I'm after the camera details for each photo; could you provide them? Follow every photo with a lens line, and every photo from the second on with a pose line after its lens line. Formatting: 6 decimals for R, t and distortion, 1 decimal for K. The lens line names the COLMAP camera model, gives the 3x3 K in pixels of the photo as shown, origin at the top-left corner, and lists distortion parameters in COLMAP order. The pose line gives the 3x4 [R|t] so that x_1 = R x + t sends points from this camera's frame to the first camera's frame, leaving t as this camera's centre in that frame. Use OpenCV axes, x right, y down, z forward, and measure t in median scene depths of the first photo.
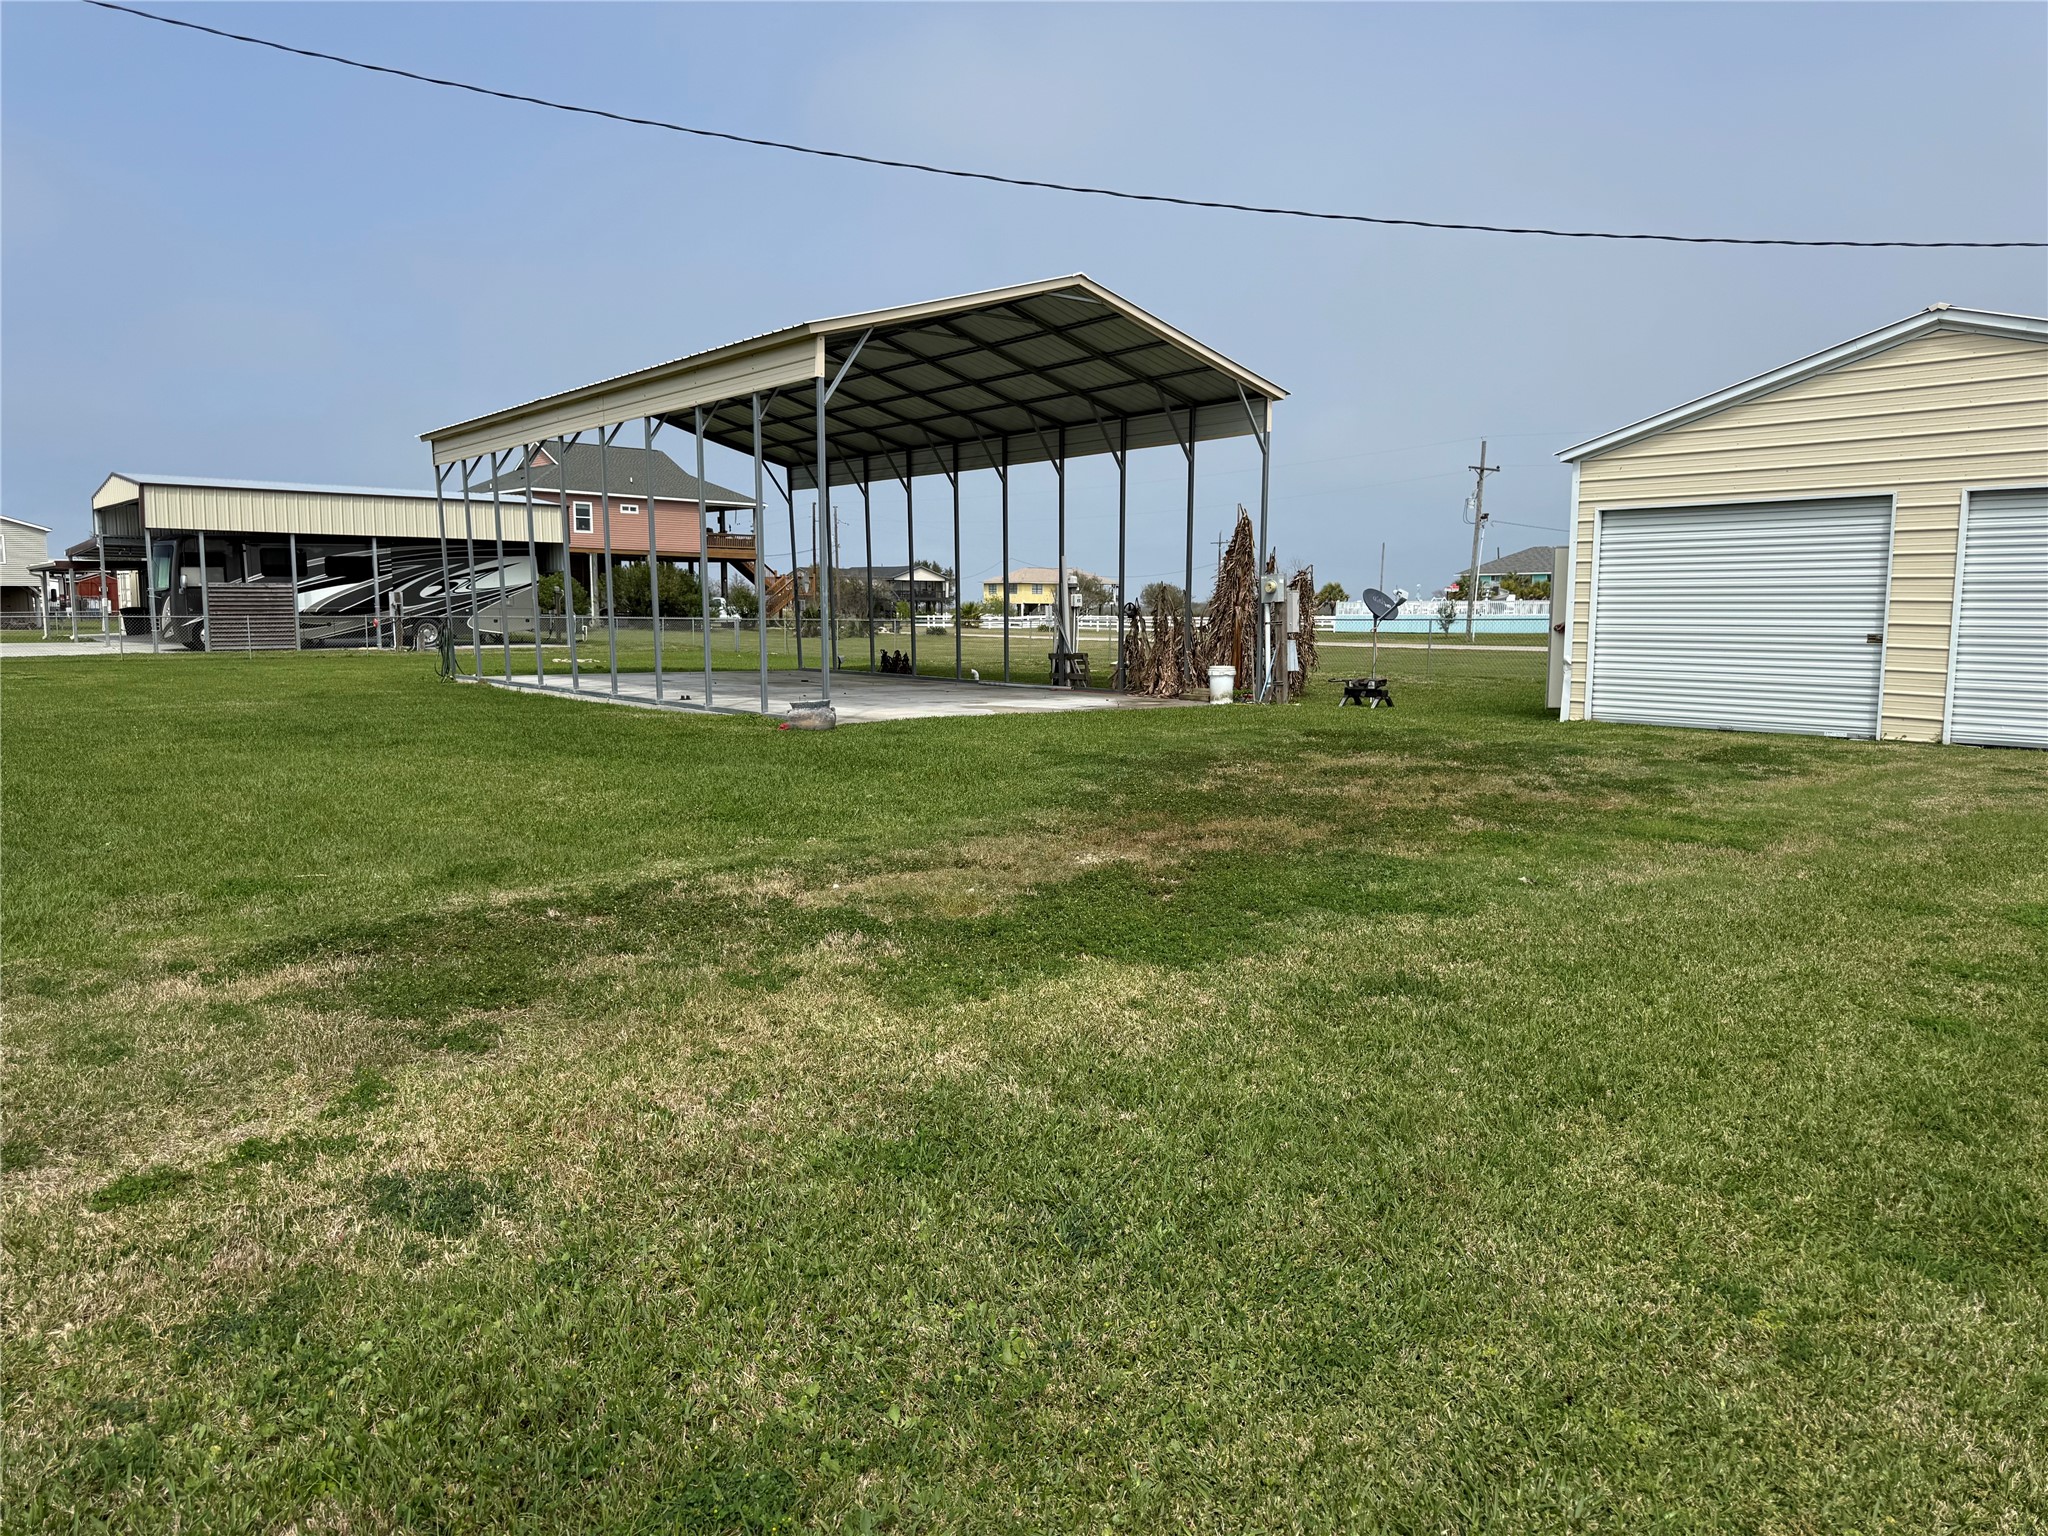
lens RADIAL K [[1452.7, 0, 1020.2], [0, 1452.7, 773.9], [0, 0, 1]] dist [0.067703, -0.080808]
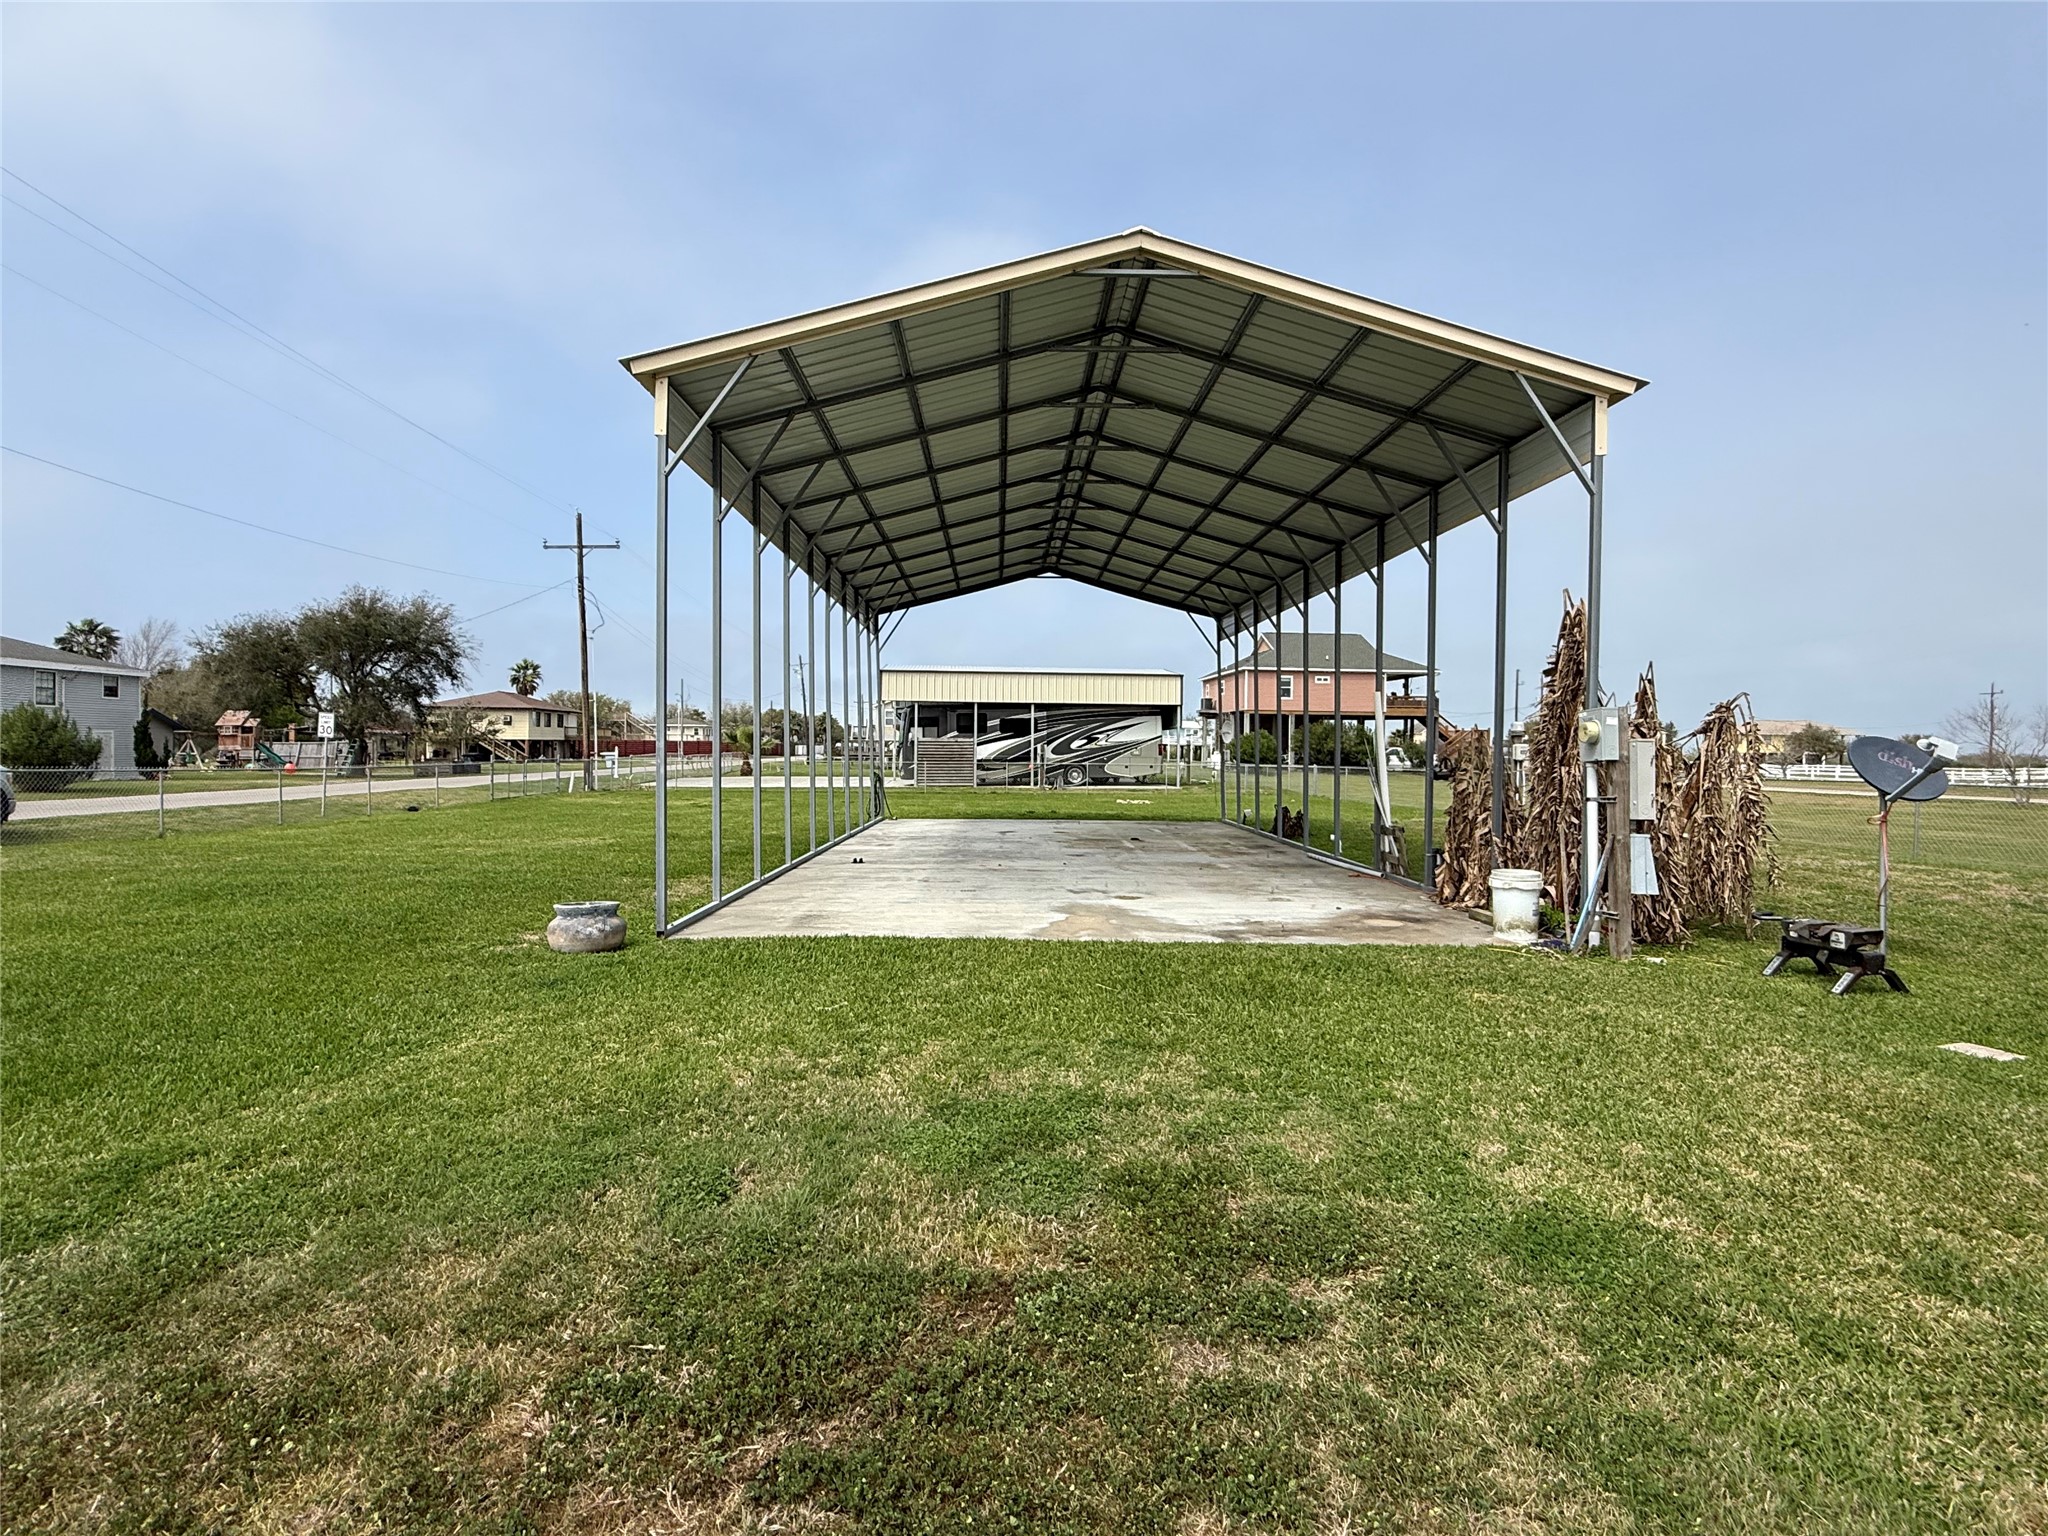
lens RADIAL K [[1022.6, 0, 1025.4], [0, 1022.6, 738.8], [0, 0, 1]] dist [0.003533, -0.000619]
pose [[0.804276, -0.002517, -0.594251, 0.224719], [-0.074122, 0.991757, -0.104520, -0.070744], [0.589615, 0.128110, 0.797460, 0.571243]]
